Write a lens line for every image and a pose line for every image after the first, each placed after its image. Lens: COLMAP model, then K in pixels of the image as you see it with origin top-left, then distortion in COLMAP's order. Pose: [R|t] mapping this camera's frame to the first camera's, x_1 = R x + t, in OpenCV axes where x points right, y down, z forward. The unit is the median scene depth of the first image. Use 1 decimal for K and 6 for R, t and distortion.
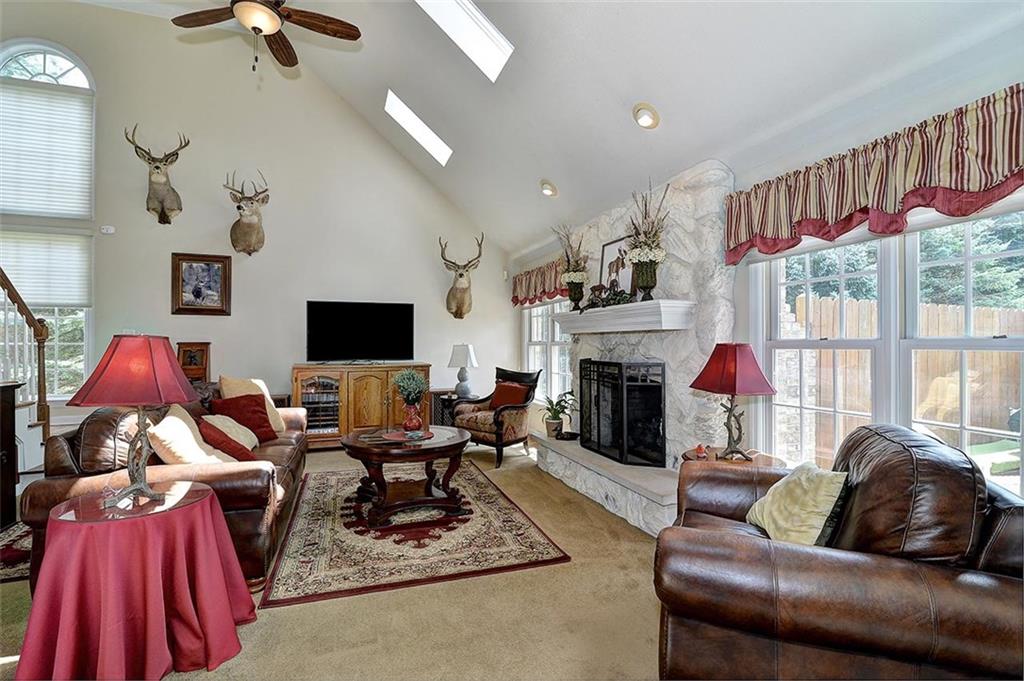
lens RADIAL K [[457.4, 0, 505.9], [0, 457.4, 344.8], [0, 0, 1]] dist [-0.031324, -0.000037]
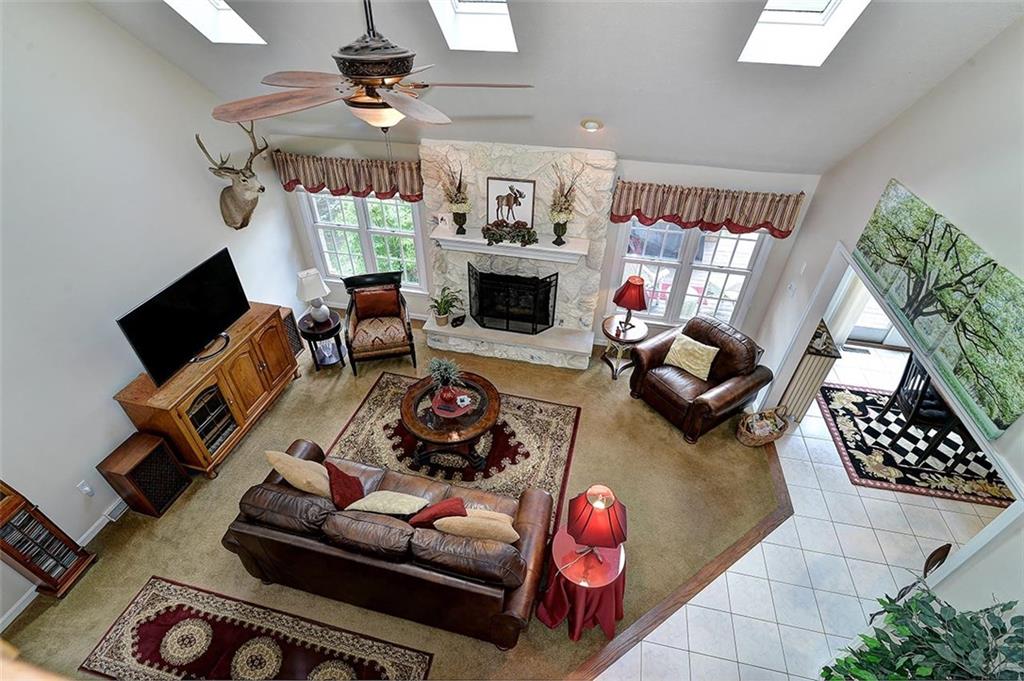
lens RADIAL K [[457.4, 0, 505.9], [0, 457.4, 344.8], [0, 0, 1]] dist [-0.031324, -0.000037]
pose [[0.542043, -0.521395, 0.659043, -0.965944], [-0.002358, 0.783301, 0.621639, -0.785904], [-0.840348, -0.338508, 0.423353, 0.425069]]
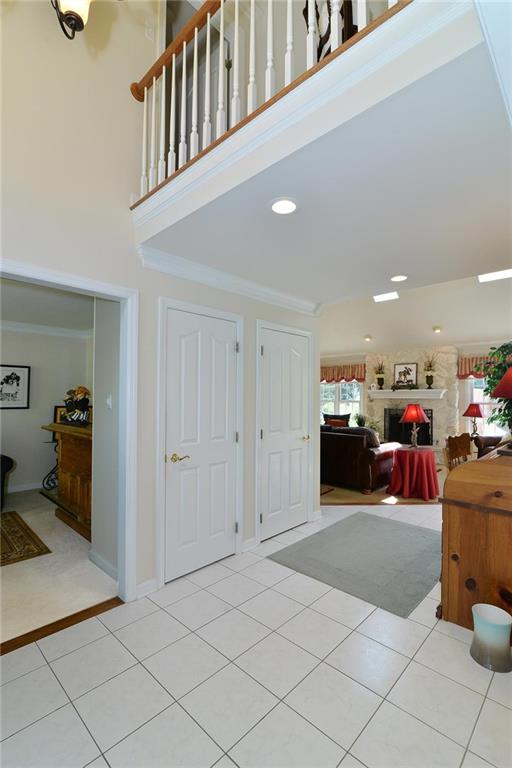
lens RADIAL K [[343.1, 0, 256.0], [0, 343.1, 384.0], [0, 0, 1]] dist [-0.031324, -0.000037]
pose [[0.894469, 0.016447, 0.446828, -1.769440], [0.000845, 0.999259, -0.038472, -0.043861], [-0.447130, 0.034789, 0.893792, -0.497145]]
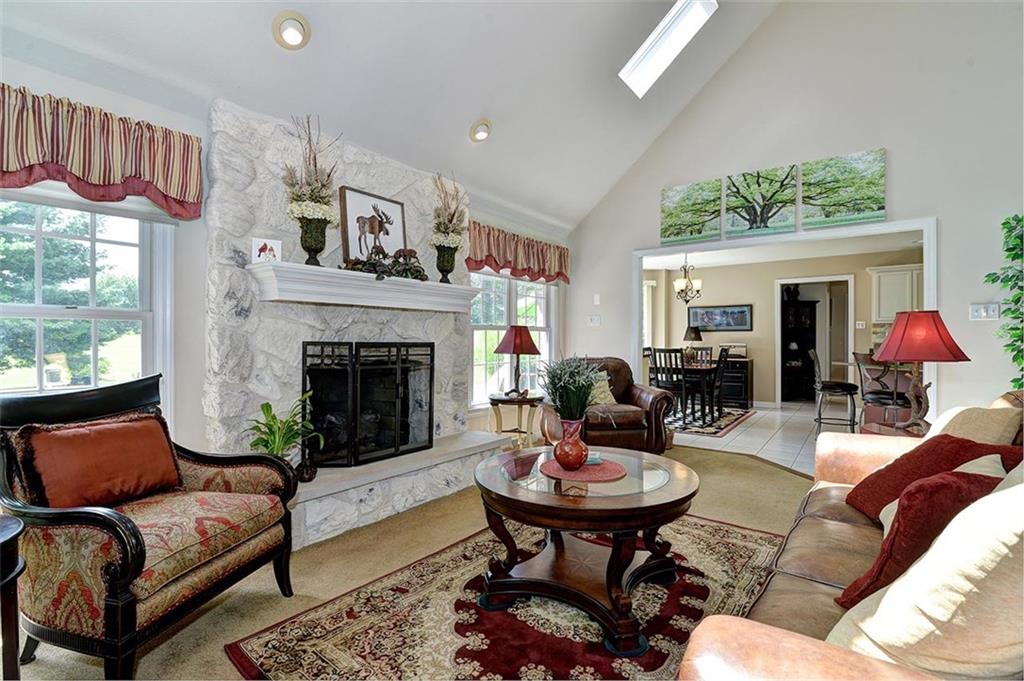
lens RADIAL K [[473.6, 0, 507.0], [0, 473.6, 338.7], [0, 0, 1]] dist [-0.020975, 0.000114]
pose [[-0.533019, -0.004846, 0.846089, -0.737624], [-0.002600, 0.999988, 0.004089, 0.029351], [-0.846099, -0.000020, -0.533025, 1.533751]]
